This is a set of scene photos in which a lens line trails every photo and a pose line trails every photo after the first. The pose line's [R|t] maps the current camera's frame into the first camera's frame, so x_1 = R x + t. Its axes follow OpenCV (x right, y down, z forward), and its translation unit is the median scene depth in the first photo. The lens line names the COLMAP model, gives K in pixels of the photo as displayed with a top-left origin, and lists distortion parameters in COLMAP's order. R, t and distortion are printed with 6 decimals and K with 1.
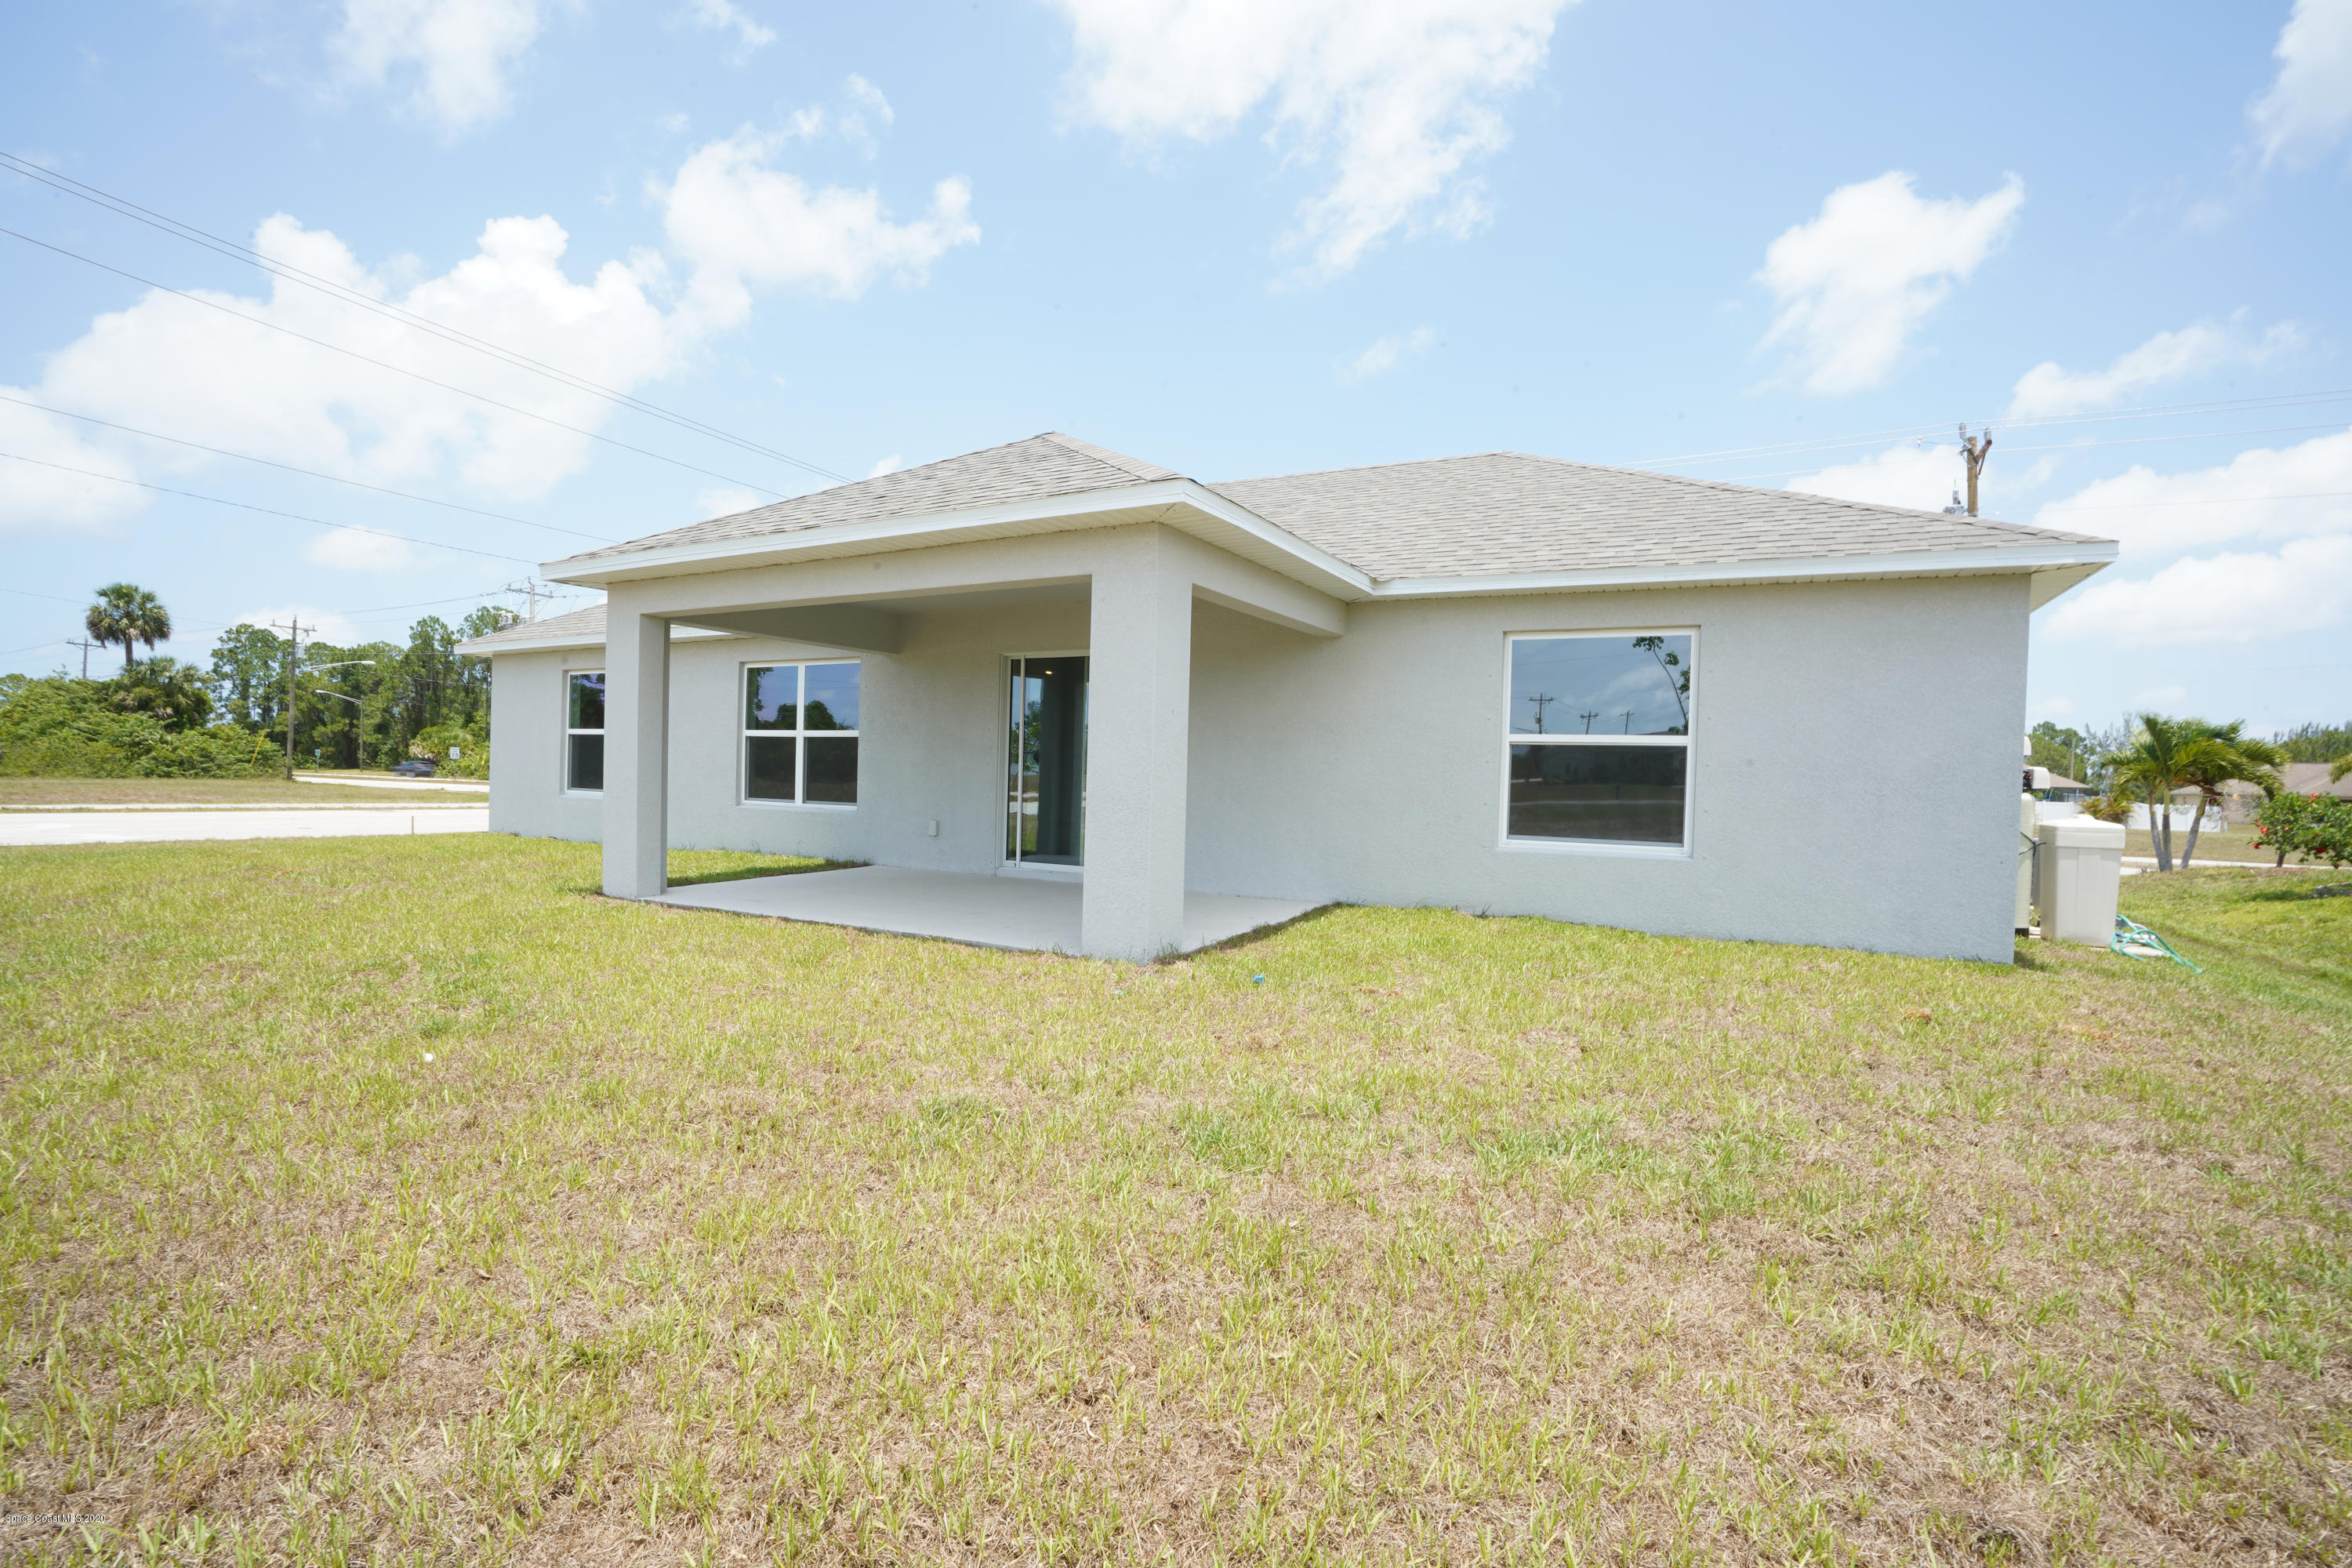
lens RADIAL K [[1087.6, 0, 1162.6], [0, 1087.6, 793.6], [0, 0, 1]] dist [-0.070086, 0.026440]
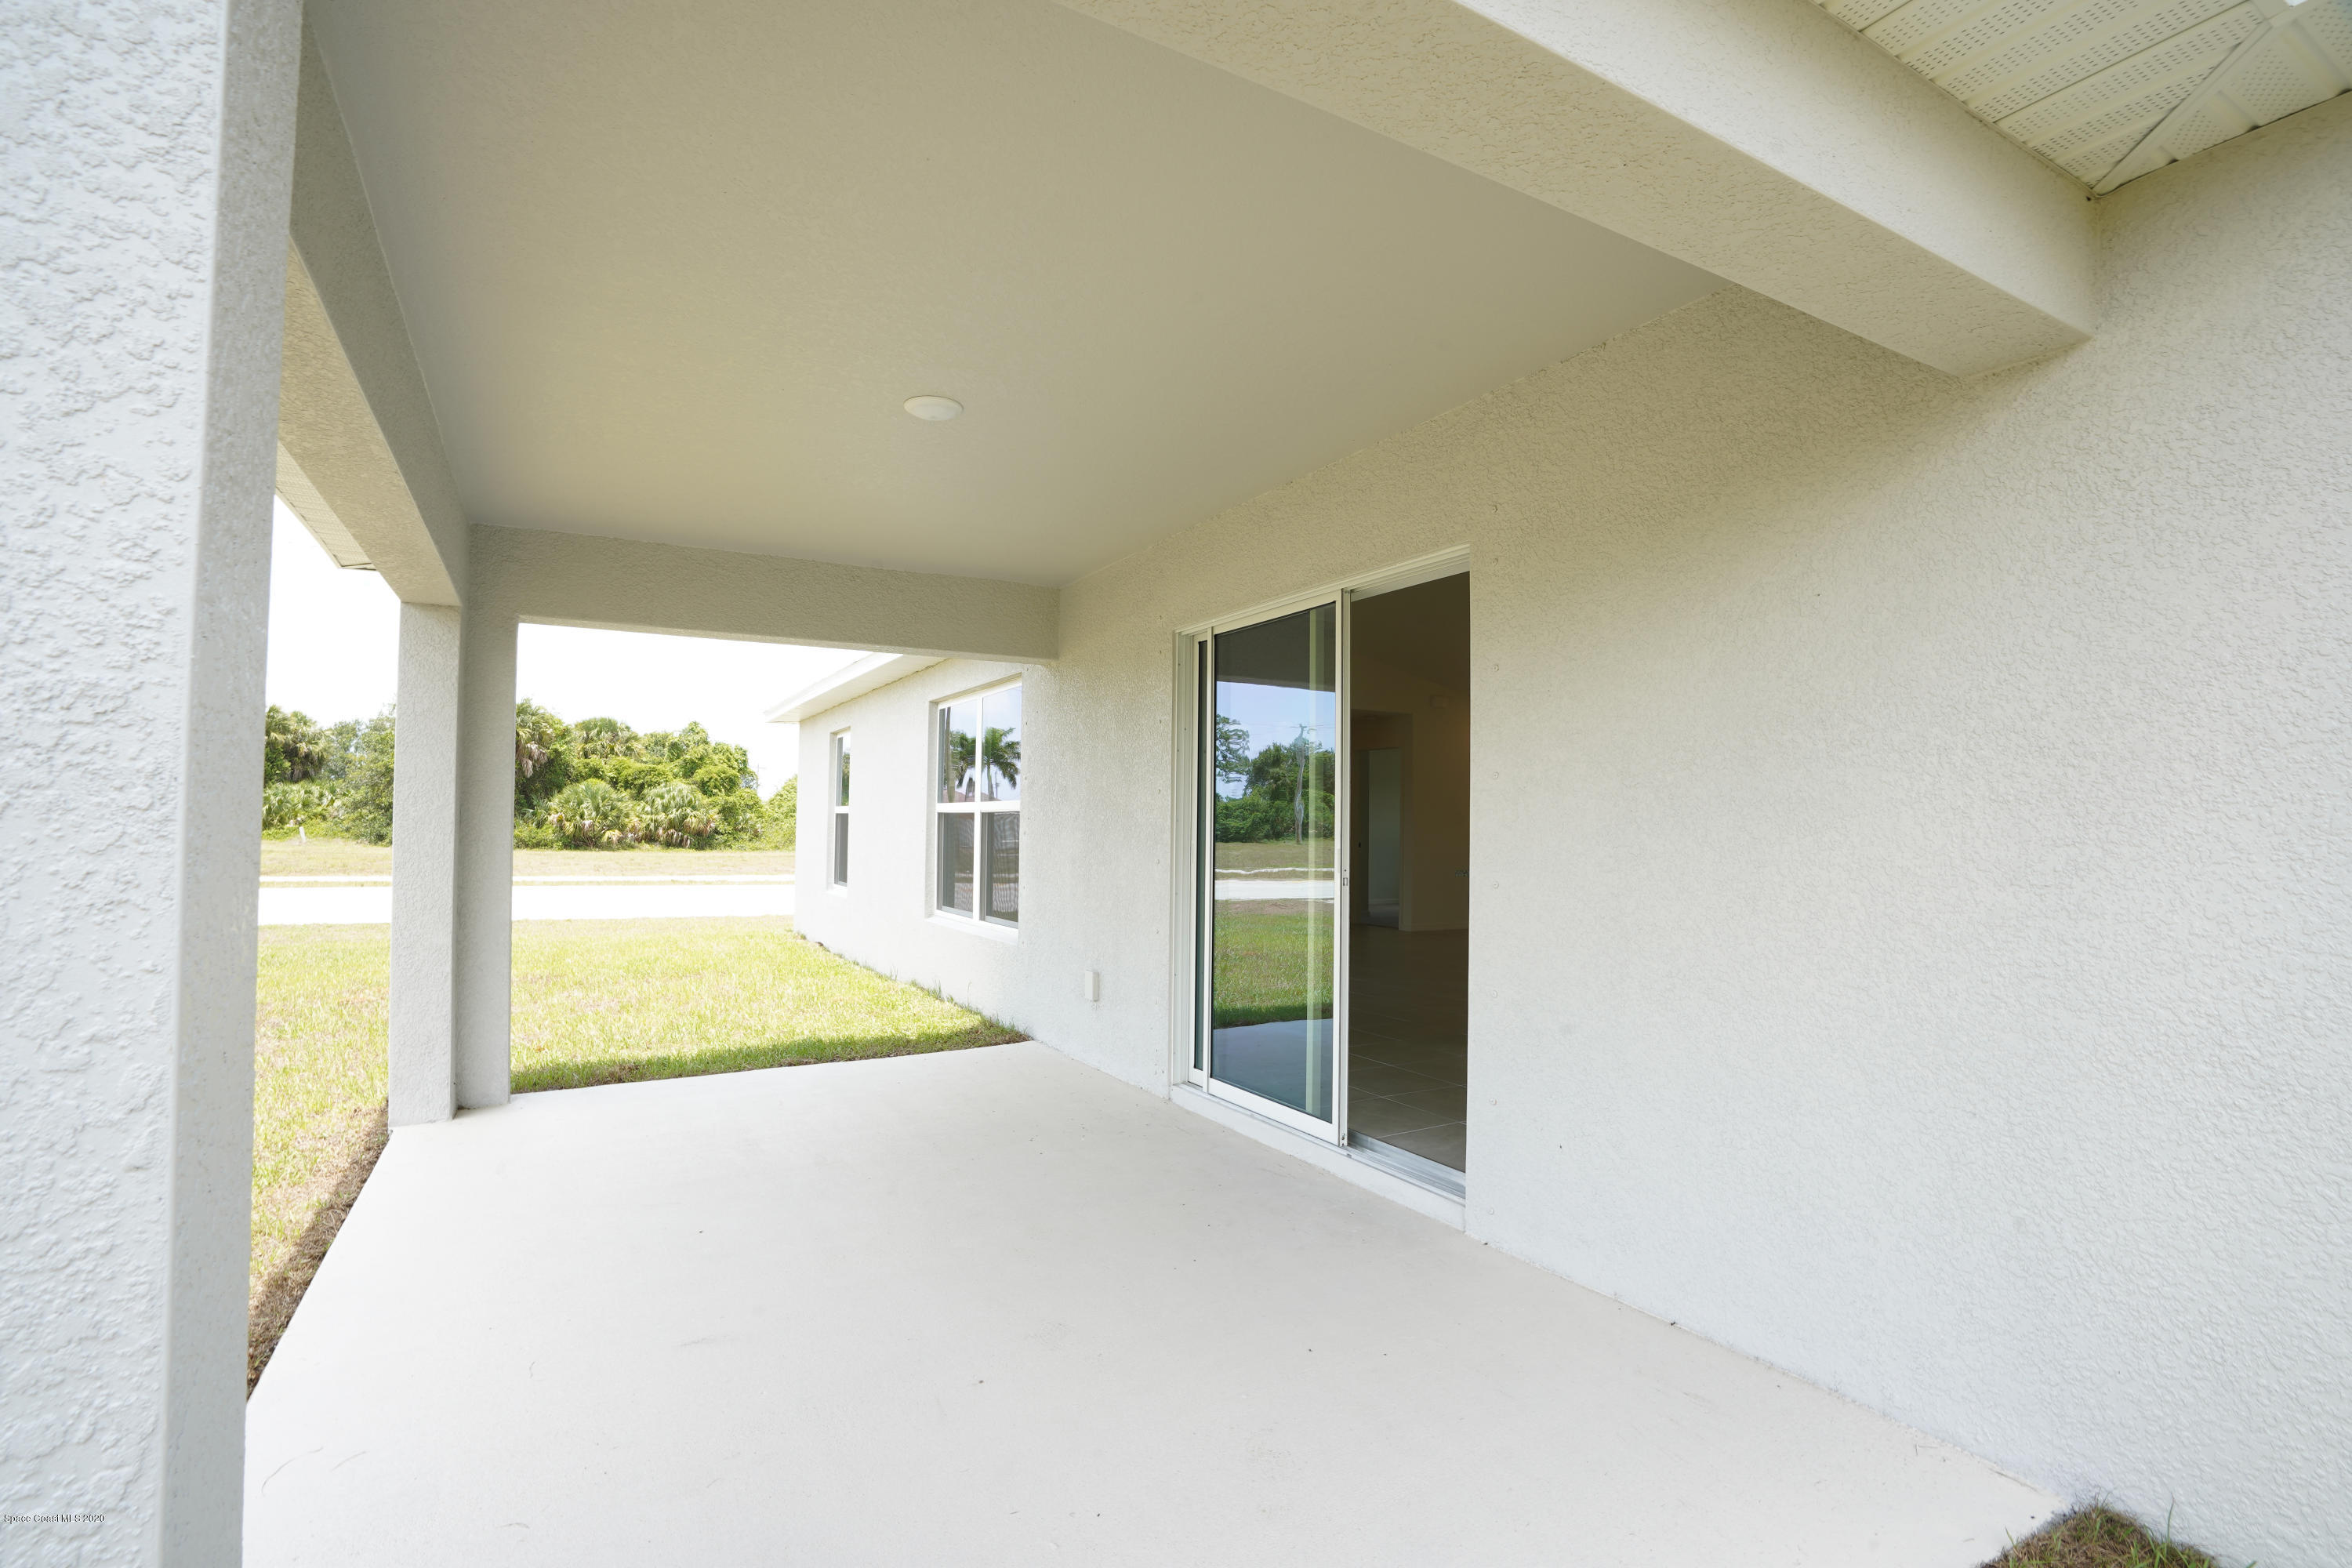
lens RADIAL K [[1087.6, 0, 1162.6], [0, 1087.6, 793.6], [0, 0, 1]] dist [-0.070086, 0.026440]
pose [[0.857874, -0.026290, -0.513188, 0.078541], [-0.008127, 0.997871, -0.064705, -0.023755], [0.513797, 0.059680, 0.855834, 0.520708]]
